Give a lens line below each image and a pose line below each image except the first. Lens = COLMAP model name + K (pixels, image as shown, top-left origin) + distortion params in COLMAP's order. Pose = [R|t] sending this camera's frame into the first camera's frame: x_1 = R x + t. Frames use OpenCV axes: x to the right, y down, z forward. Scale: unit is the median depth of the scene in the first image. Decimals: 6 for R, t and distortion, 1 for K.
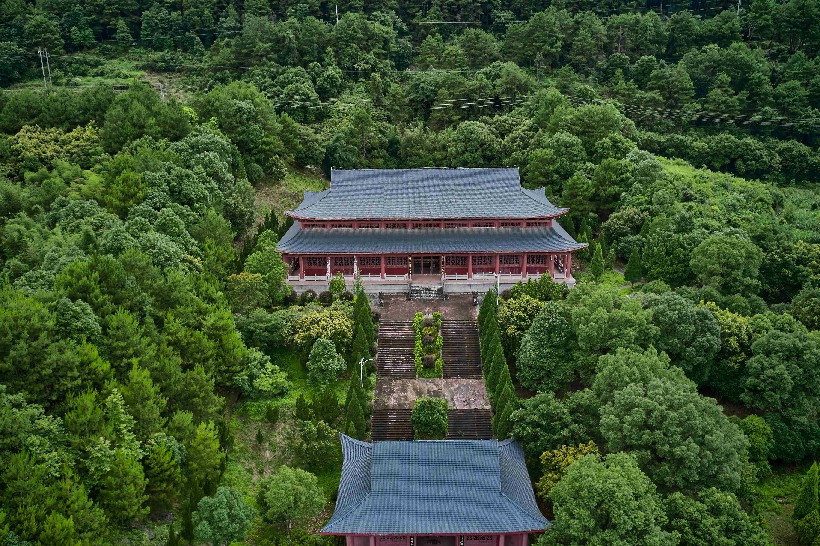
lens RADIAL K [[646.9, 0, 410.0], [0, 646.9, 273.0], [0, 0, 1]] dist [-0.006488, -0.001870]
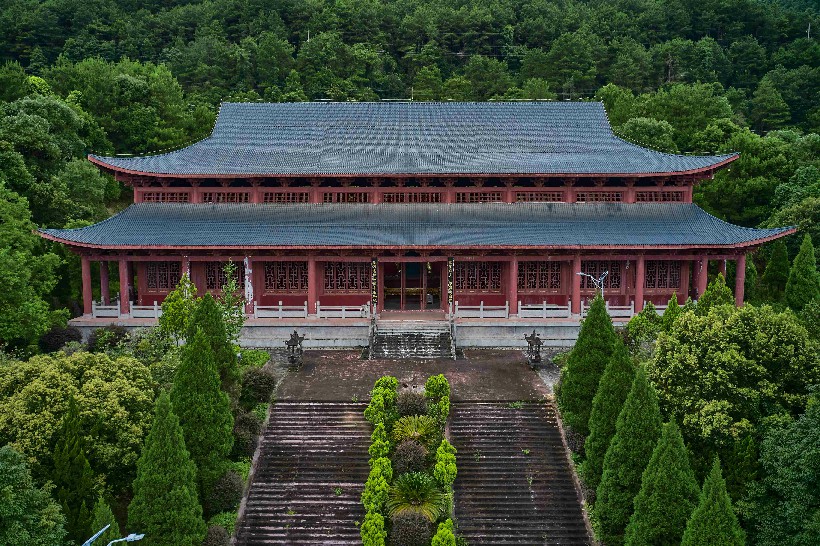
lens RADIAL K [[646.9, 0, 410.0], [0, 646.9, 273.0], [0, 0, 1]] dist [-0.006488, -0.001870]
pose [[0.999948, 0.008812, 0.005089, 0.012715], [-0.007655, 0.980902, -0.194352, 0.038663], [-0.006705, 0.194303, 0.980919, 0.338345]]
